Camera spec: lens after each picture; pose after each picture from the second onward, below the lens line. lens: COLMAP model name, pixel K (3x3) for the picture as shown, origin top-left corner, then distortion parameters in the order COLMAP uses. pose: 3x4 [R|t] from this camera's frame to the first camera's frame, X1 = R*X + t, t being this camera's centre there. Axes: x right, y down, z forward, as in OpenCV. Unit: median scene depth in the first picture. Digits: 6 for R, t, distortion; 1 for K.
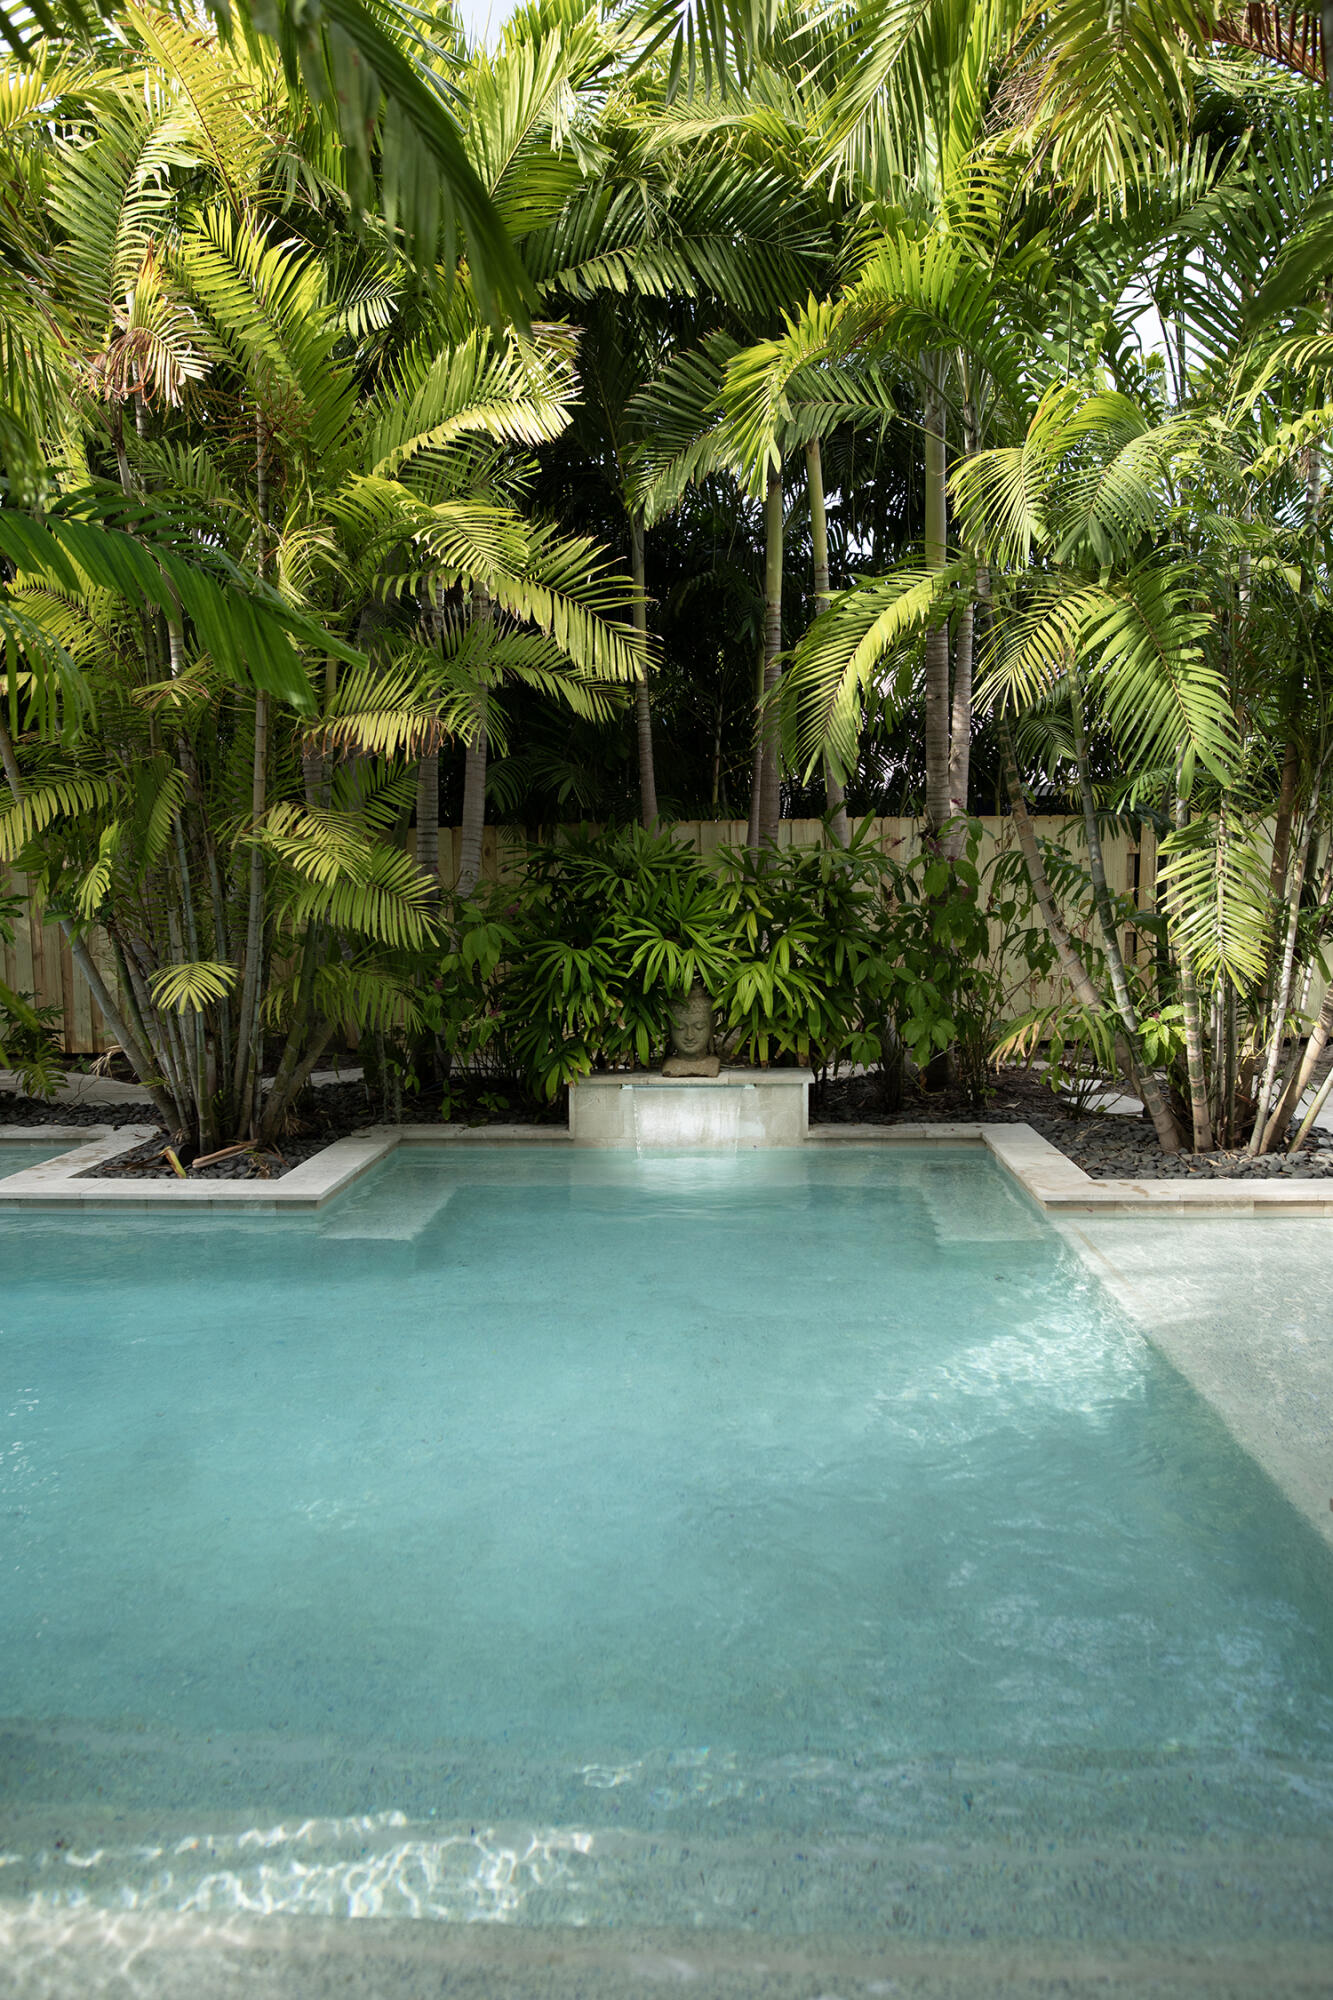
lens RADIAL K [[1371.4, 0, 666.5], [0, 1371.4, 1000.0], [0, 0, 1]] dist [-0.010132, -0.001806]
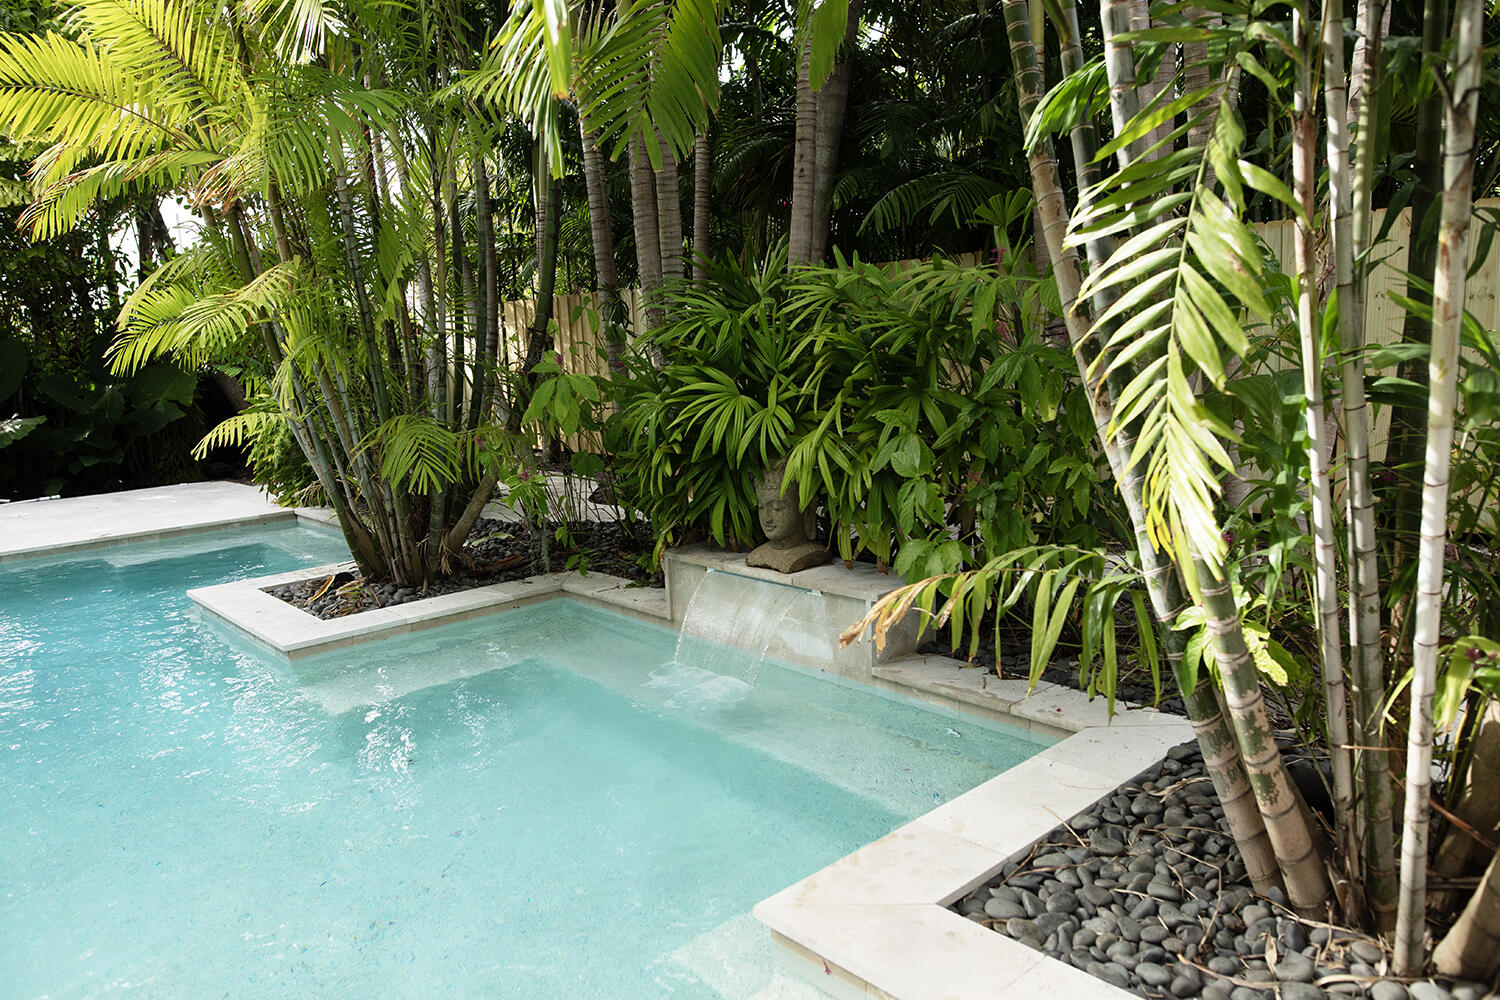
lens RADIAL K [[1061.0, 0, 749.1], [0, 1061.0, 483.7], [0, 0, 1]] dist [-0.014985, 0.001567]
pose [[0.688286, 0.080350, -0.720975, 0.456106], [-0.017382, 0.995388, 0.094339, -0.051084], [0.725231, -0.052400, 0.686509, 0.589806]]
